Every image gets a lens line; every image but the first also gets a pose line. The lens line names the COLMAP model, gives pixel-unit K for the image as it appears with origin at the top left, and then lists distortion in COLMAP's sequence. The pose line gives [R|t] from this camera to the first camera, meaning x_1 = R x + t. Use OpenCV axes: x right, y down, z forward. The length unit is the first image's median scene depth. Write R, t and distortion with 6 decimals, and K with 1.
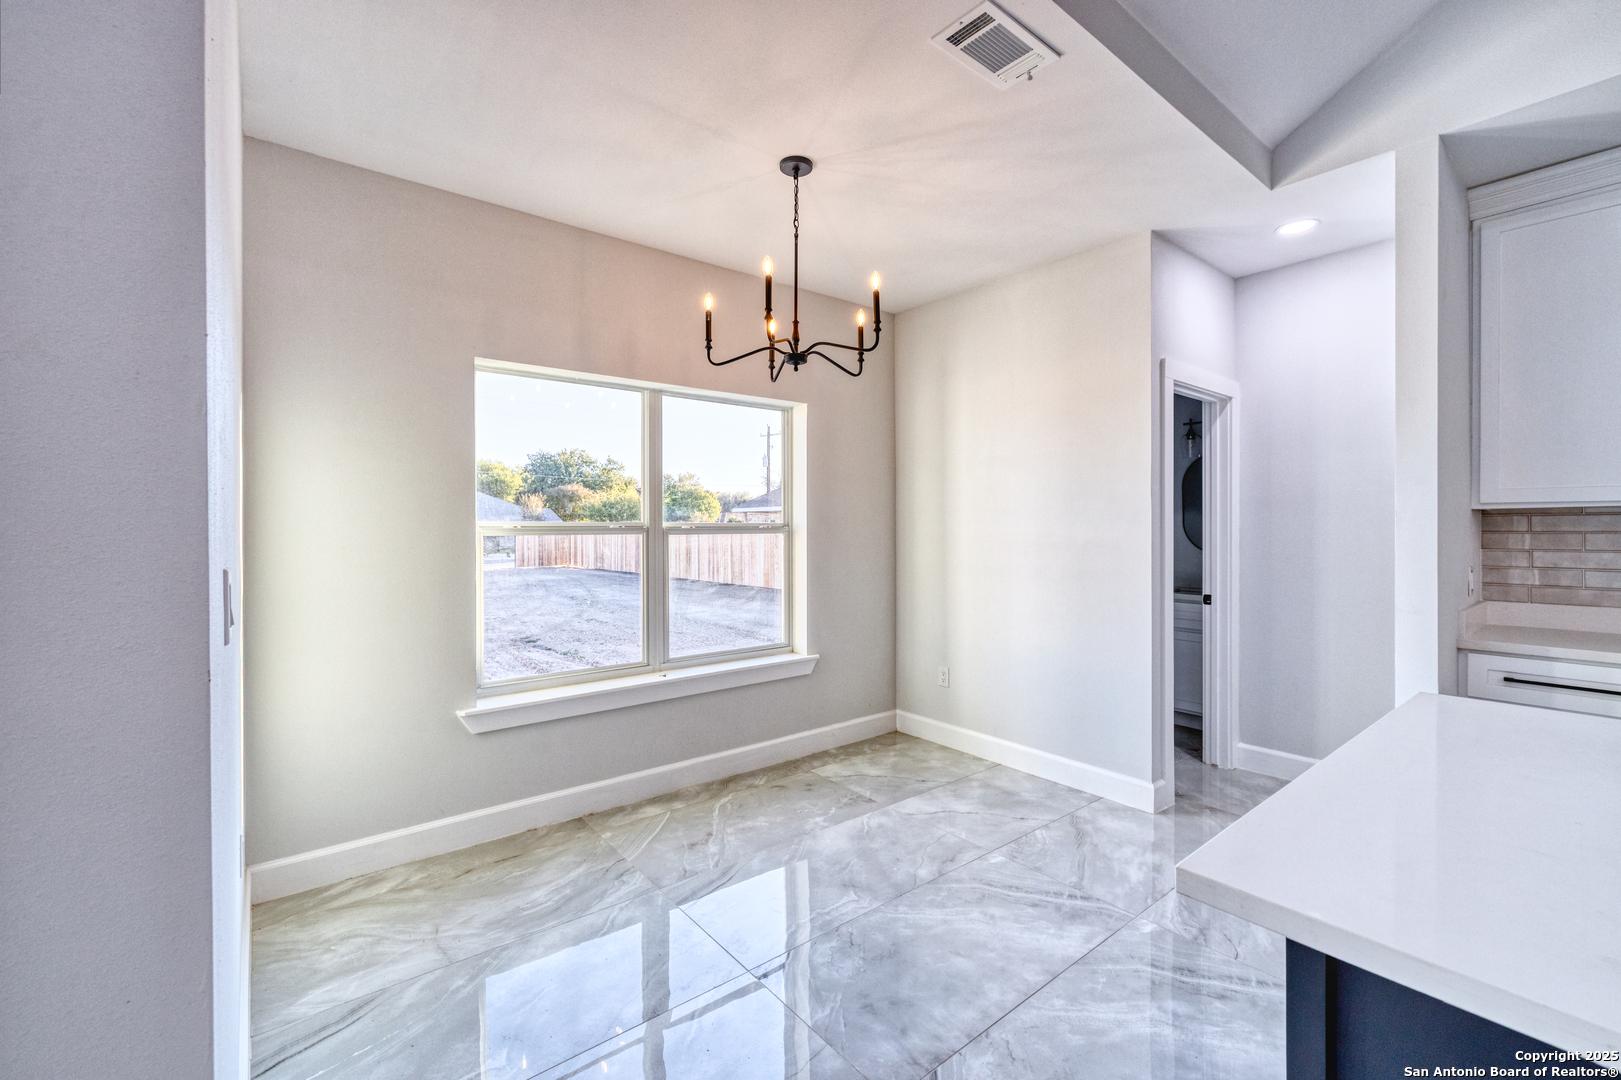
lens RADIAL K [[681.4, 0, 811.1], [0, 681.4, 530.8], [0, 0, 1]] dist [-0.003215, -0.000177]
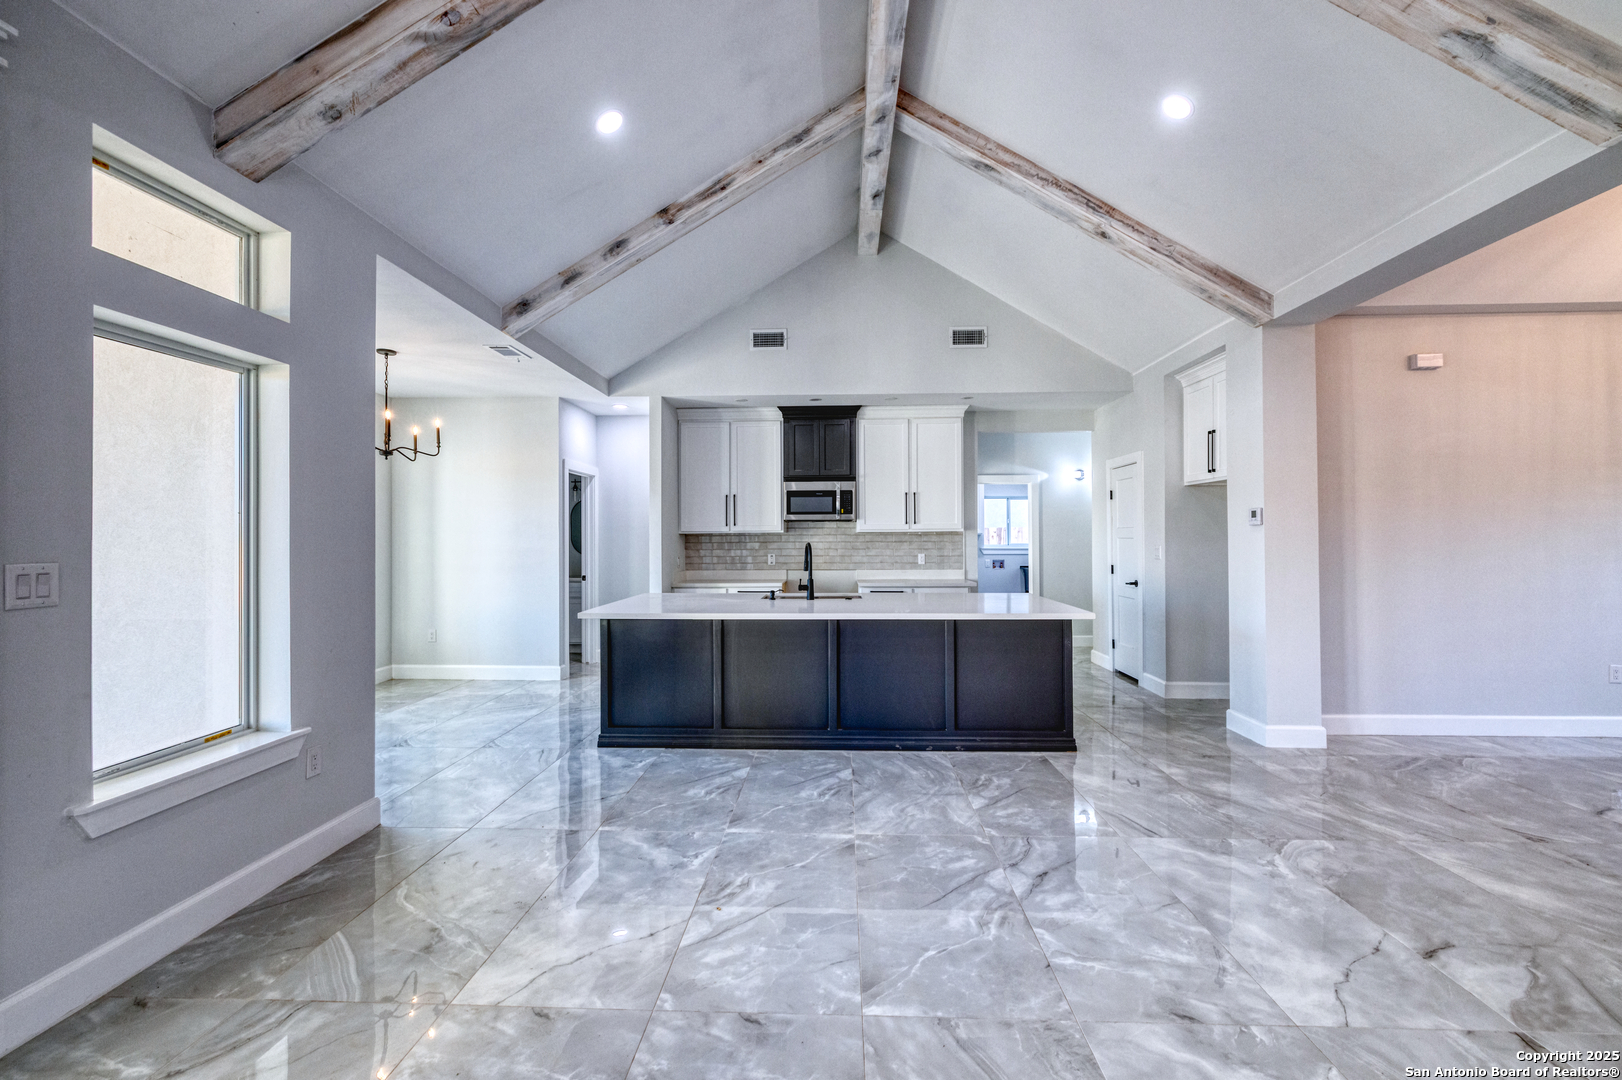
lens RADIAL K [[681.8, 0, 809.3], [0, 681.8, 532.8], [0, 0, 1]] dist [-0.003215, -0.000177]
pose [[0.665712, 0.007542, 0.746171, -0.500005], [0.004975, 0.999882, -0.014545, 0.003806], [-0.746192, 0.013395, 0.665596, -0.876806]]
